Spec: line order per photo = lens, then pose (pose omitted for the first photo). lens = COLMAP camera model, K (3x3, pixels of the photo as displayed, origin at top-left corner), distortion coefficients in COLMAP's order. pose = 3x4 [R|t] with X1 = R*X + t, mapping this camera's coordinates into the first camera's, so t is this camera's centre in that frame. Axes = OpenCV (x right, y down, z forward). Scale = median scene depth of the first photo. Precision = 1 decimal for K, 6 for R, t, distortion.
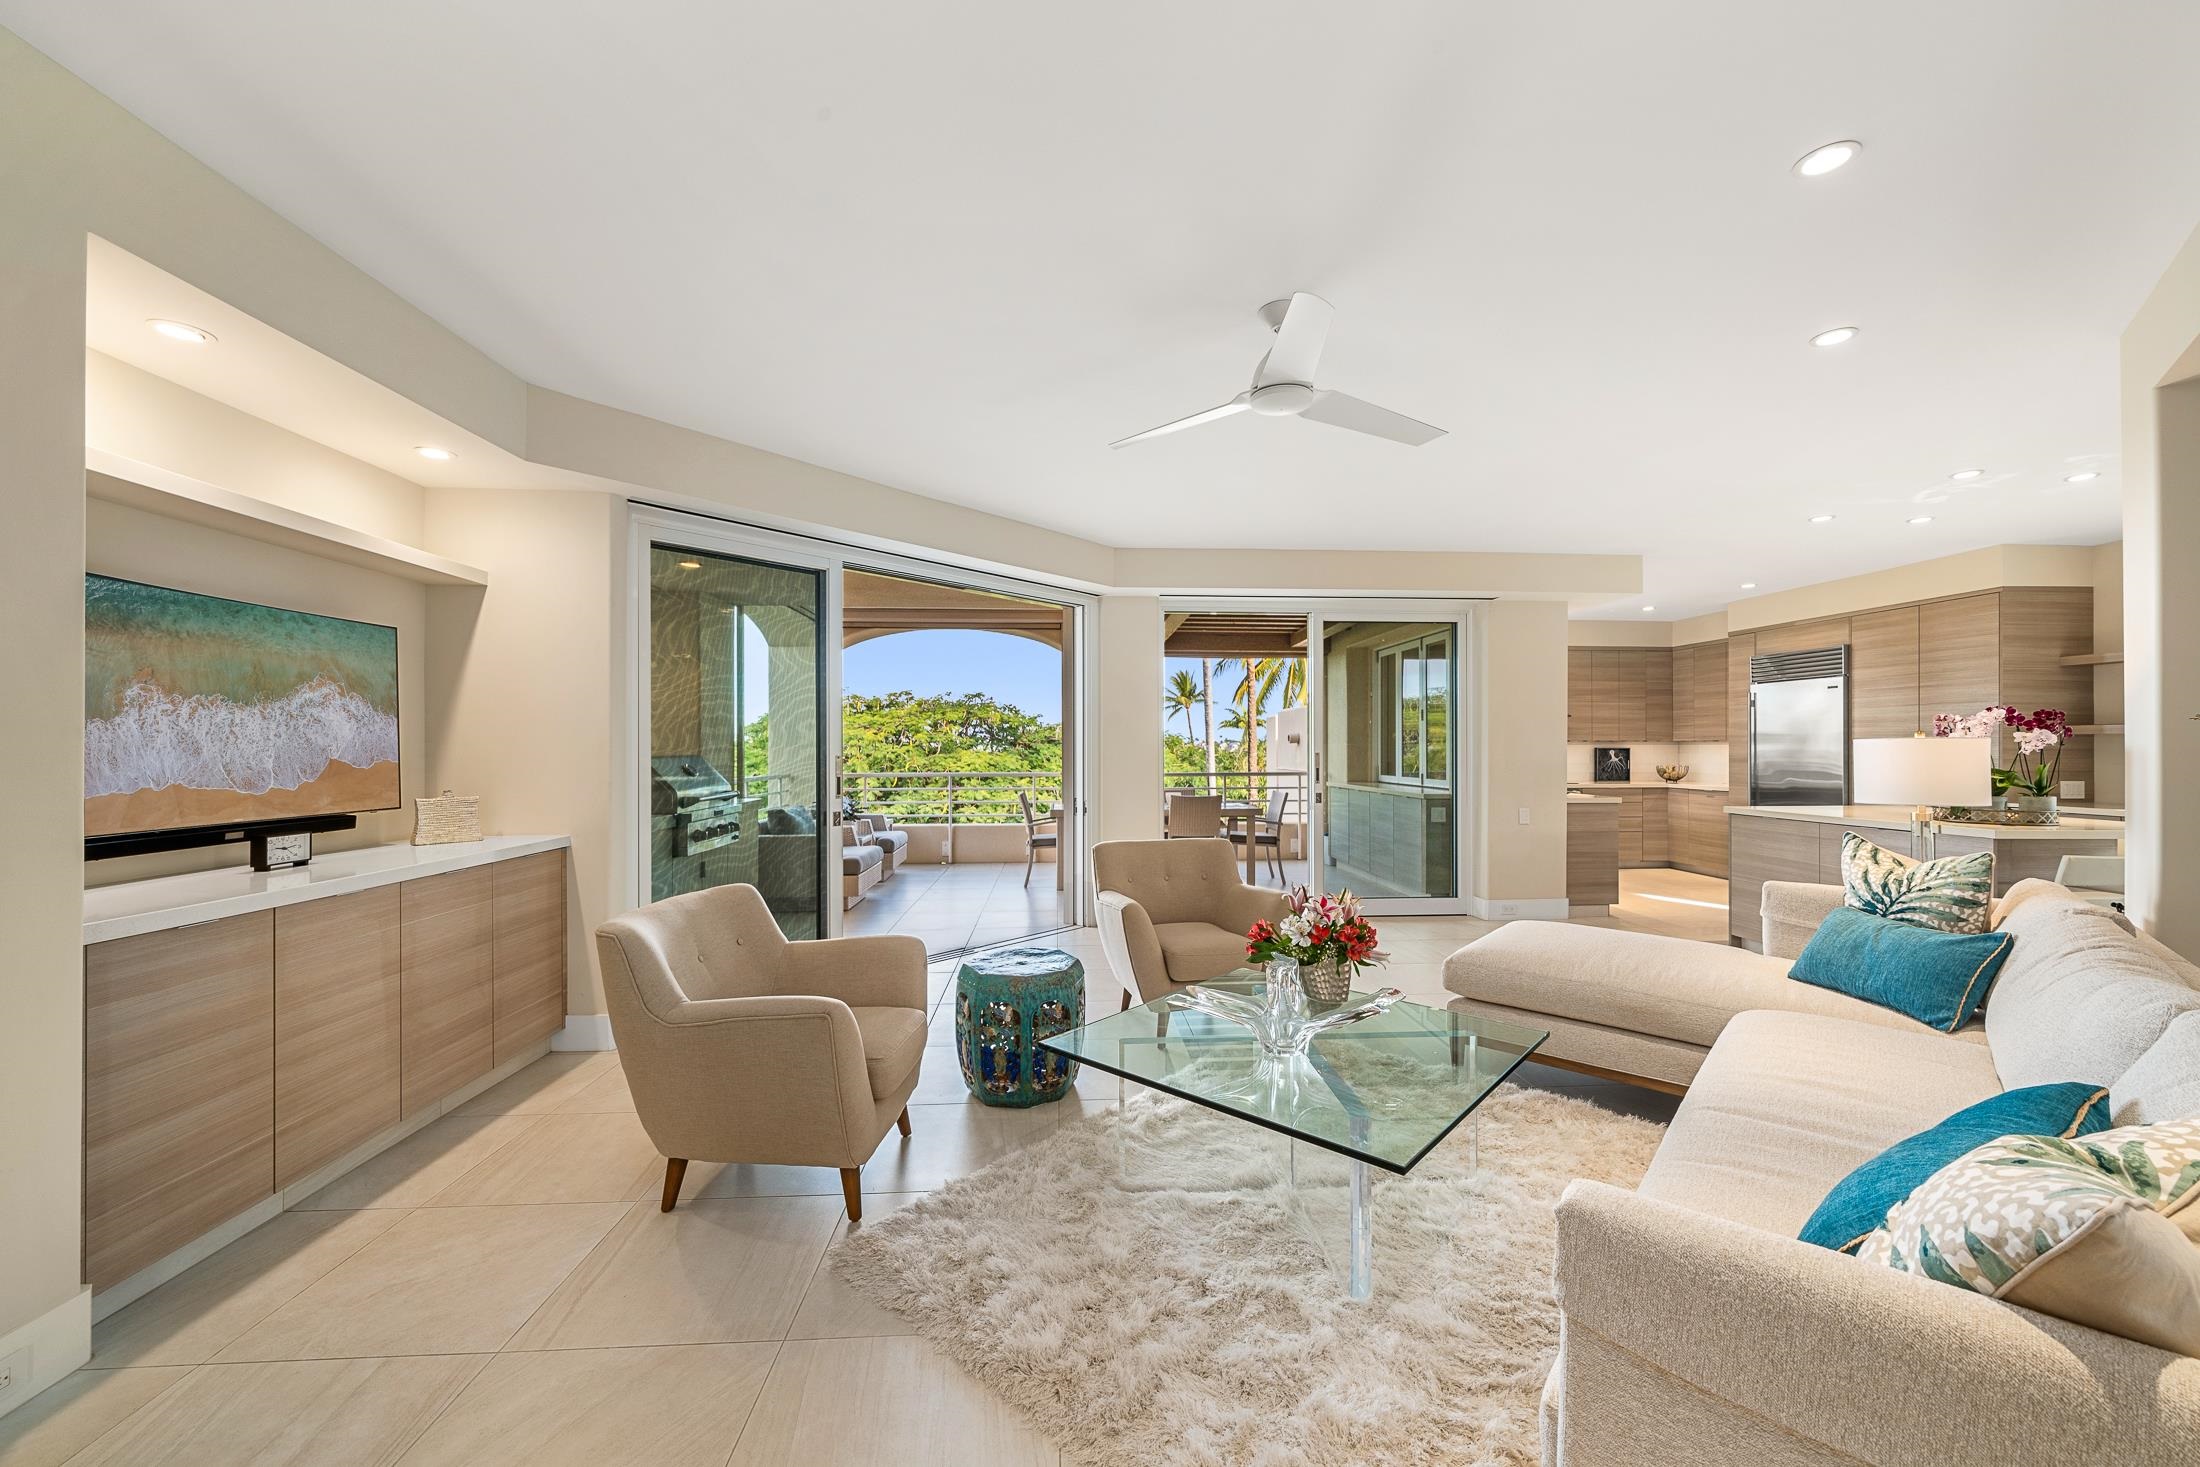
lens RADIAL K [[793.5, 0, 1121.3], [0, 793.5, 746.7], [0, 0, 1]] dist [-0.013303, 0.000010]
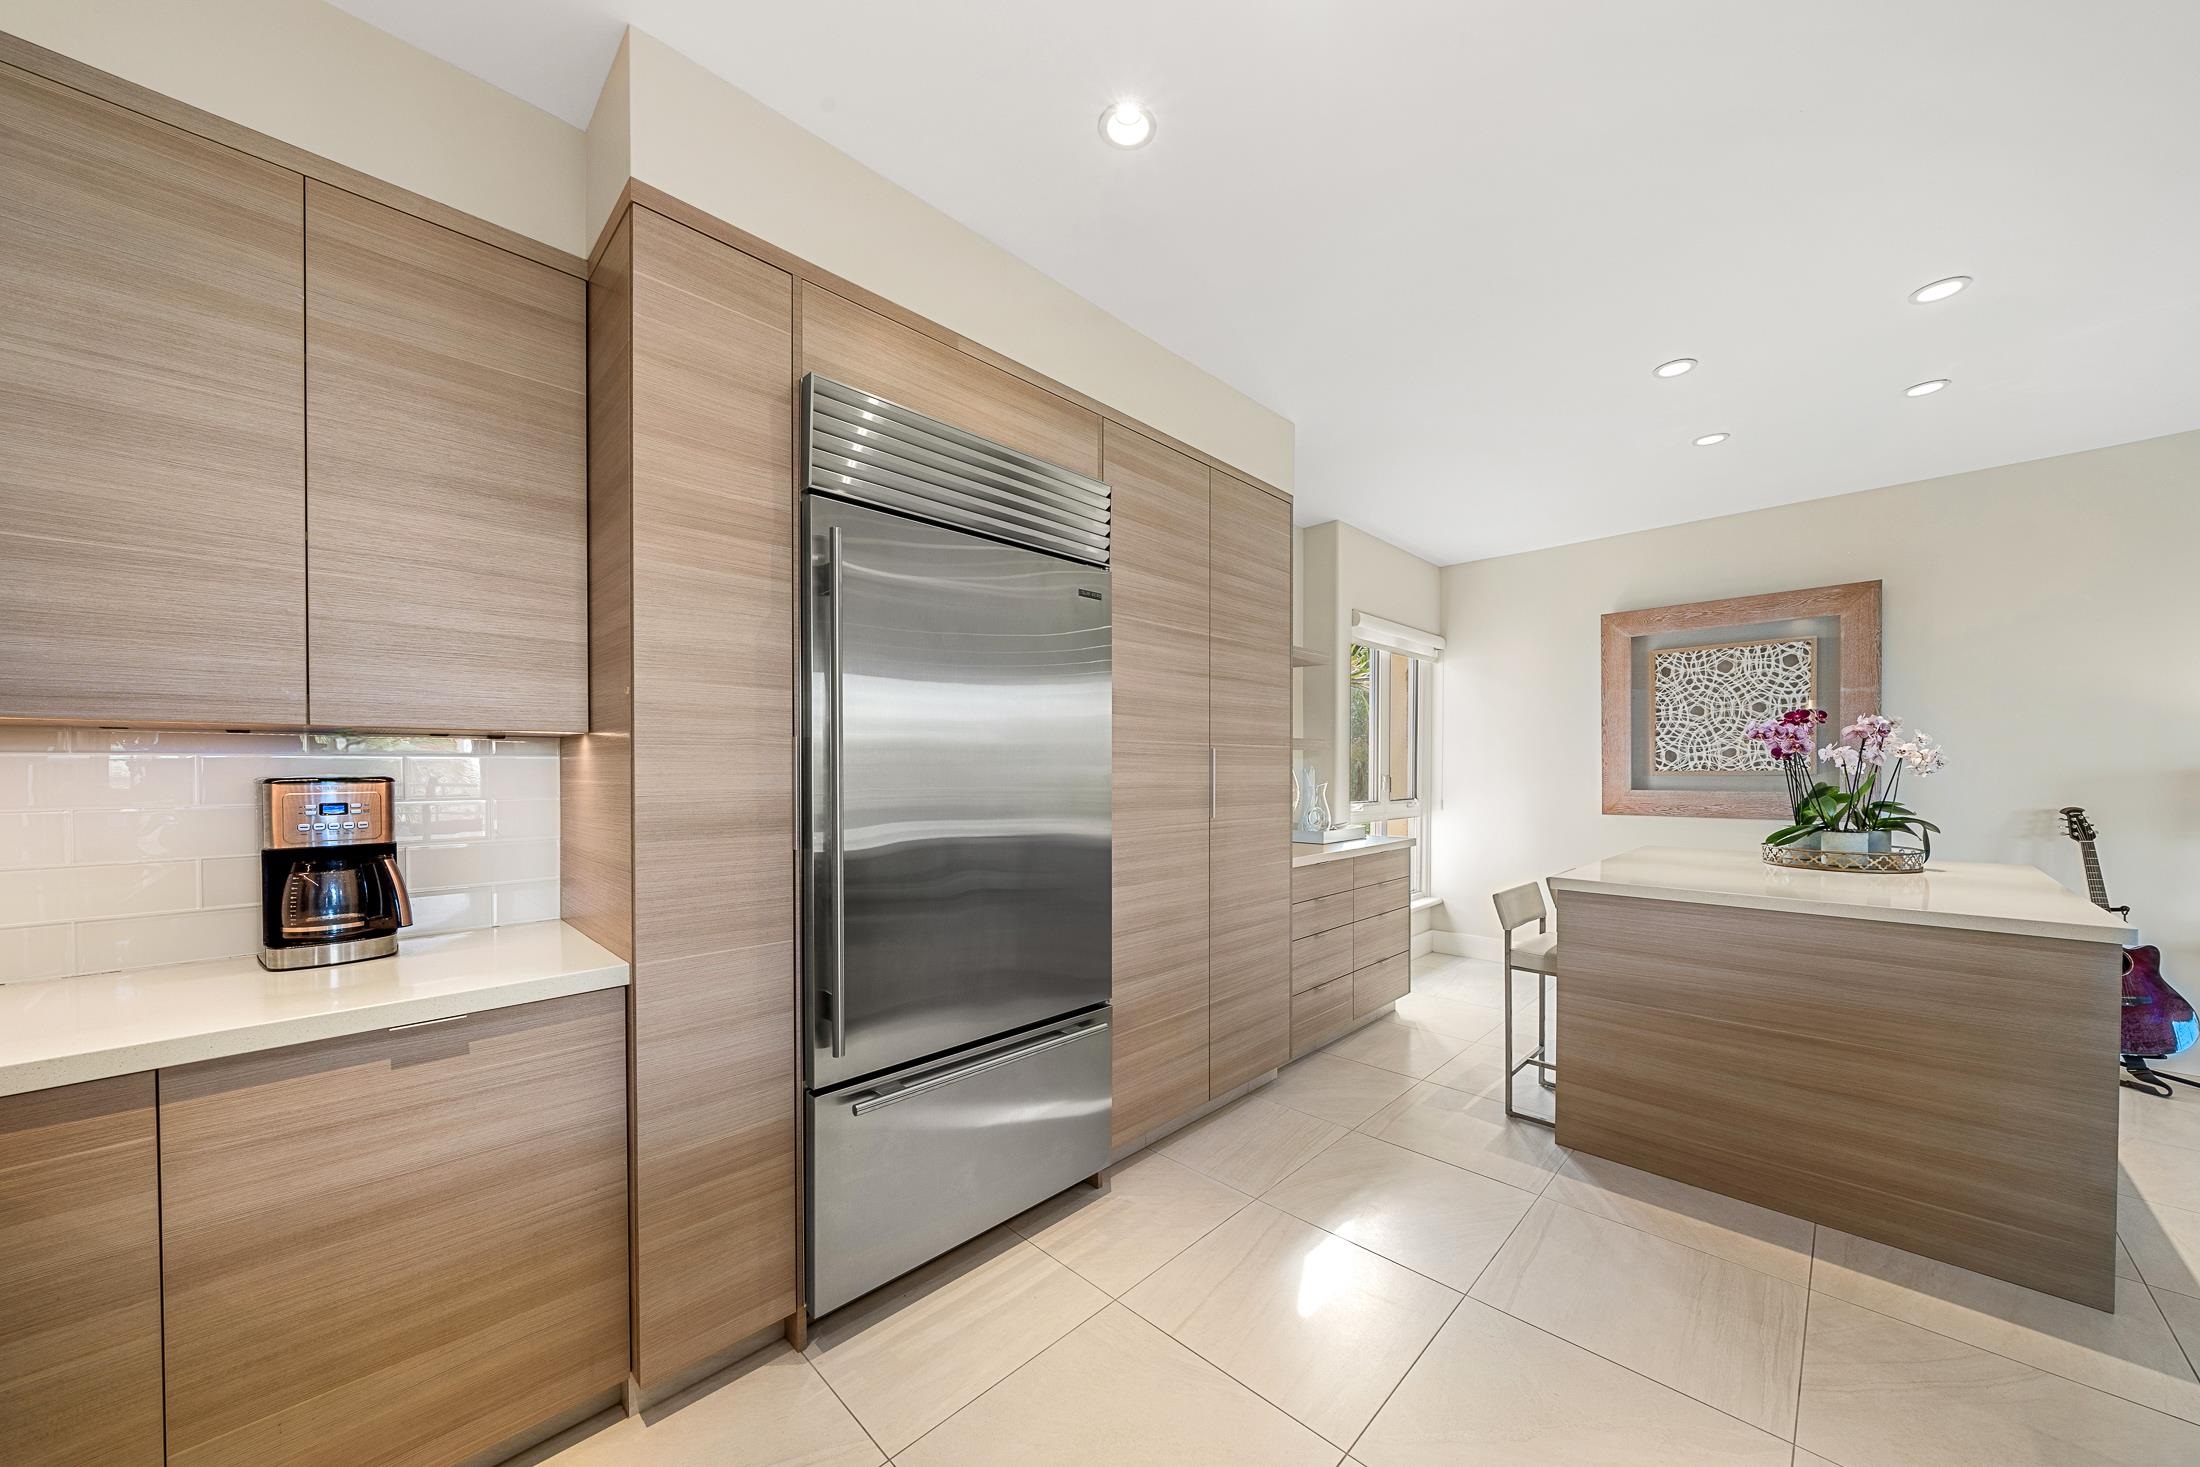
lens RADIAL K [[761.8, 0, 1112.3], [0, 761.8, 777.8], [0, 0, 1]] dist [-0.009502, 0.001423]
pose [[-0.690167, -0.006945, 0.723616, 0.798678], [0.004380, 0.999896, 0.013775, 0.003252], [-0.723636, 0.012677, -0.690065, 1.515413]]
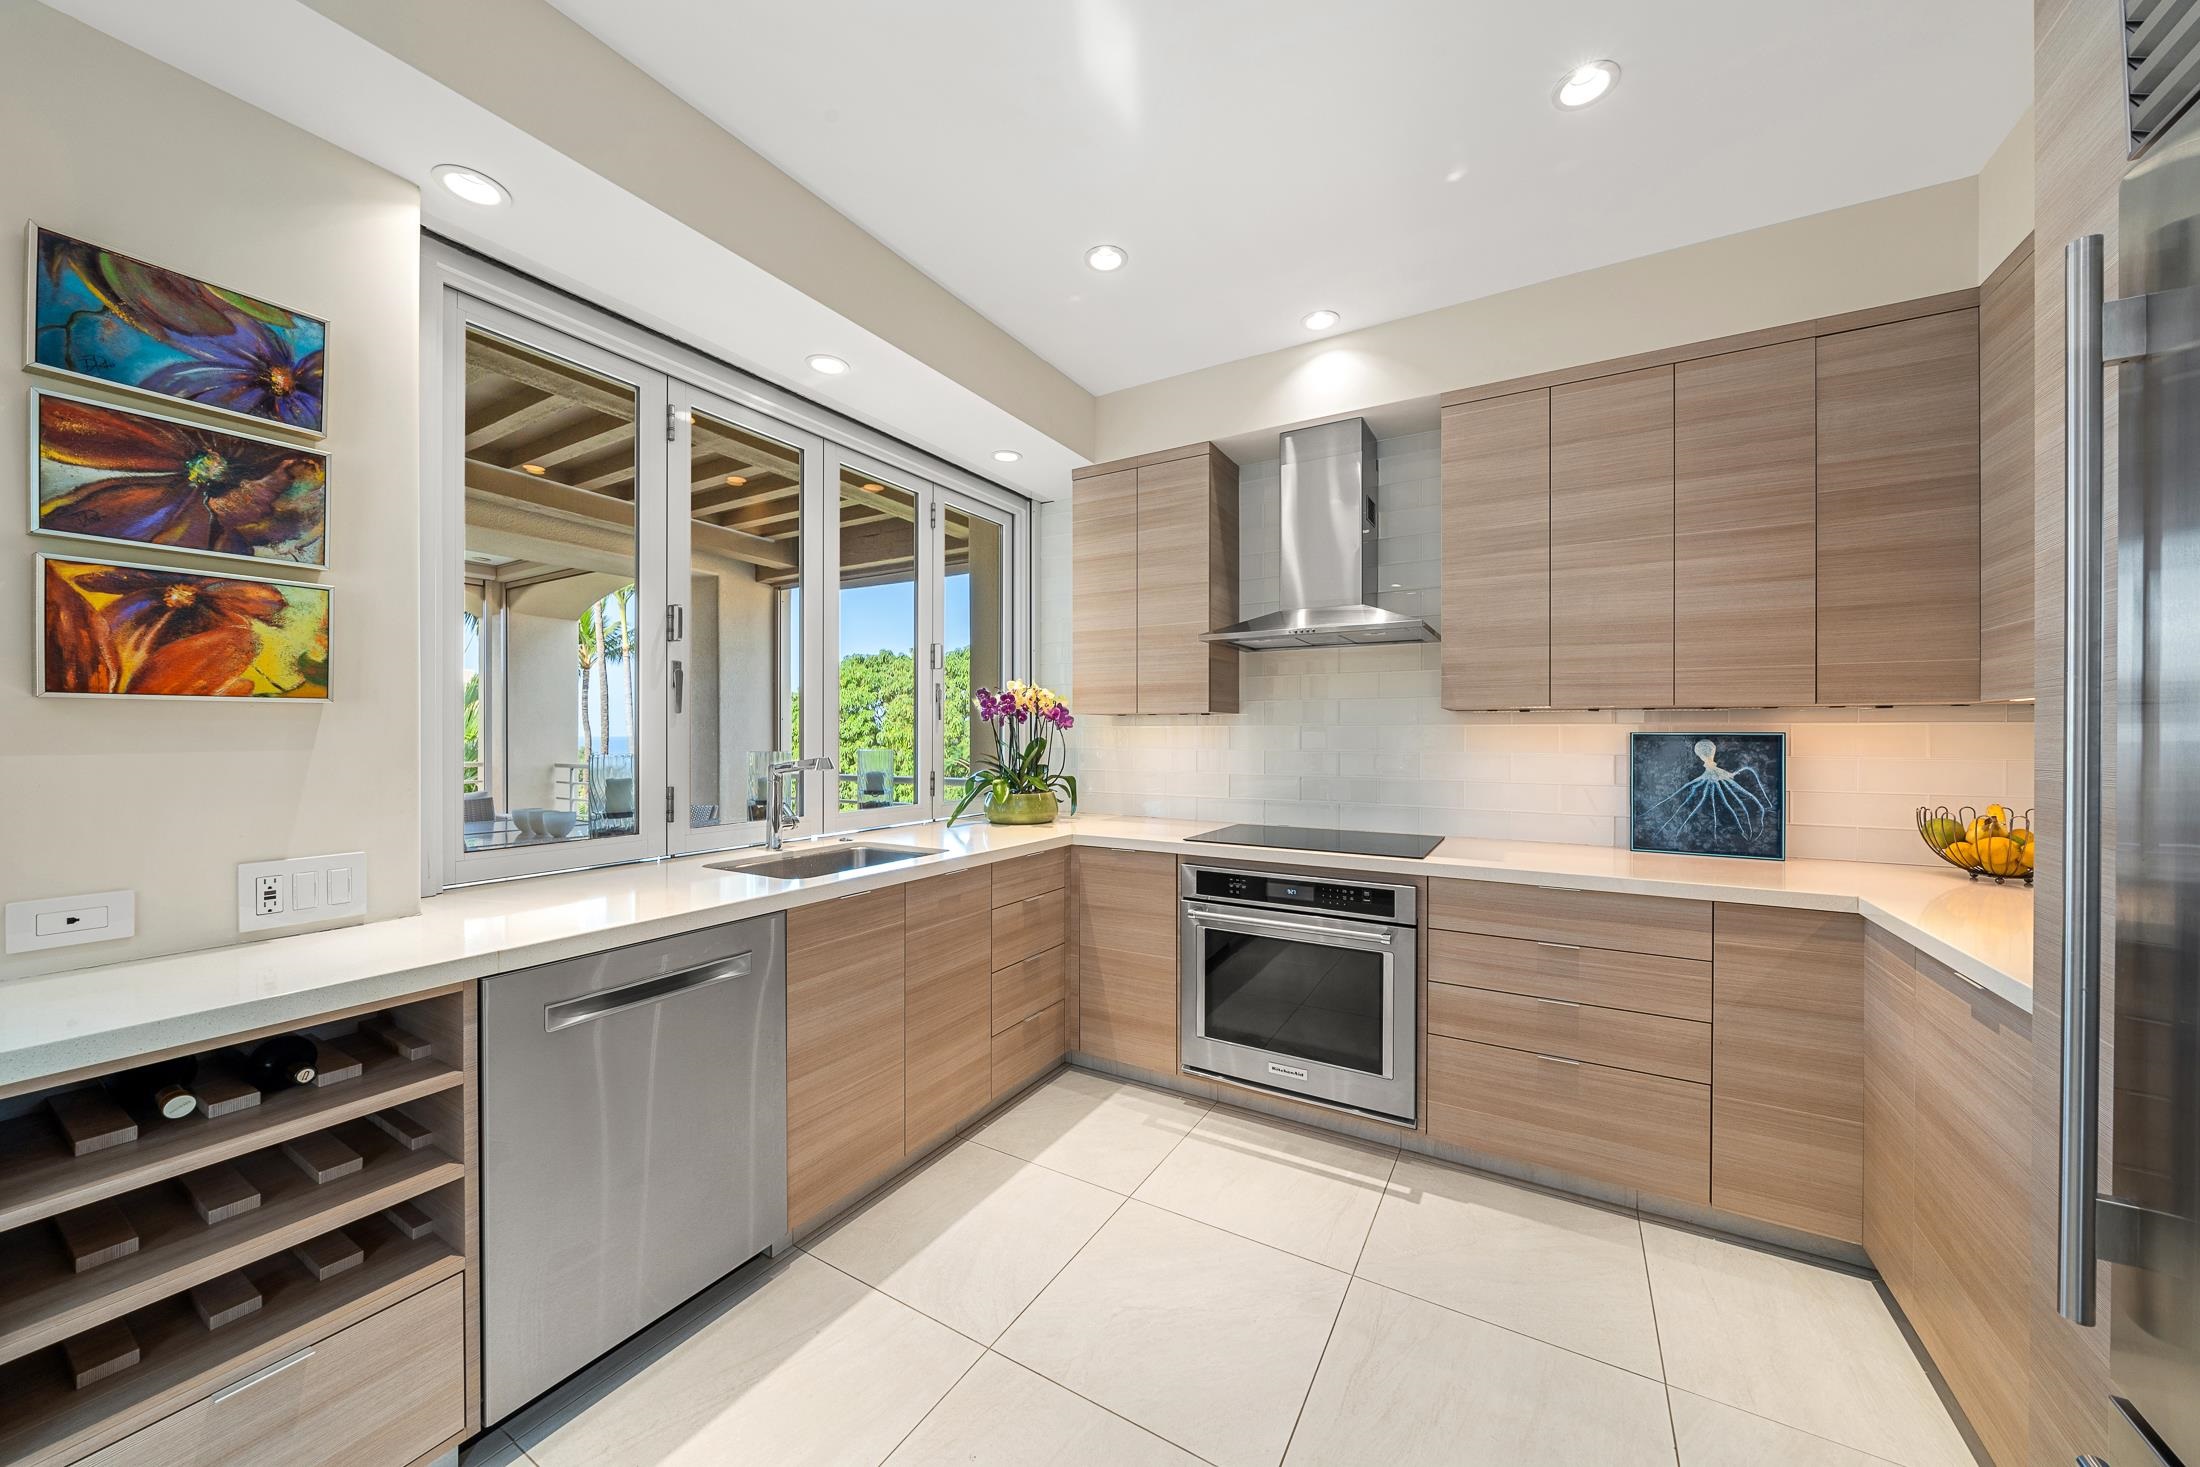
lens RADIAL K [[761.8, 0, 1103.1], [0, 761.8, 734.5], [0, 0, 1]] dist [-0.009502, 0.001423]
pose [[0.840853, 0.003518, -0.541252, 1.016714], [-0.004010, 0.999992, 0.000270, 0.004694], [0.541249, 0.001943, 0.840860, 1.149653]]
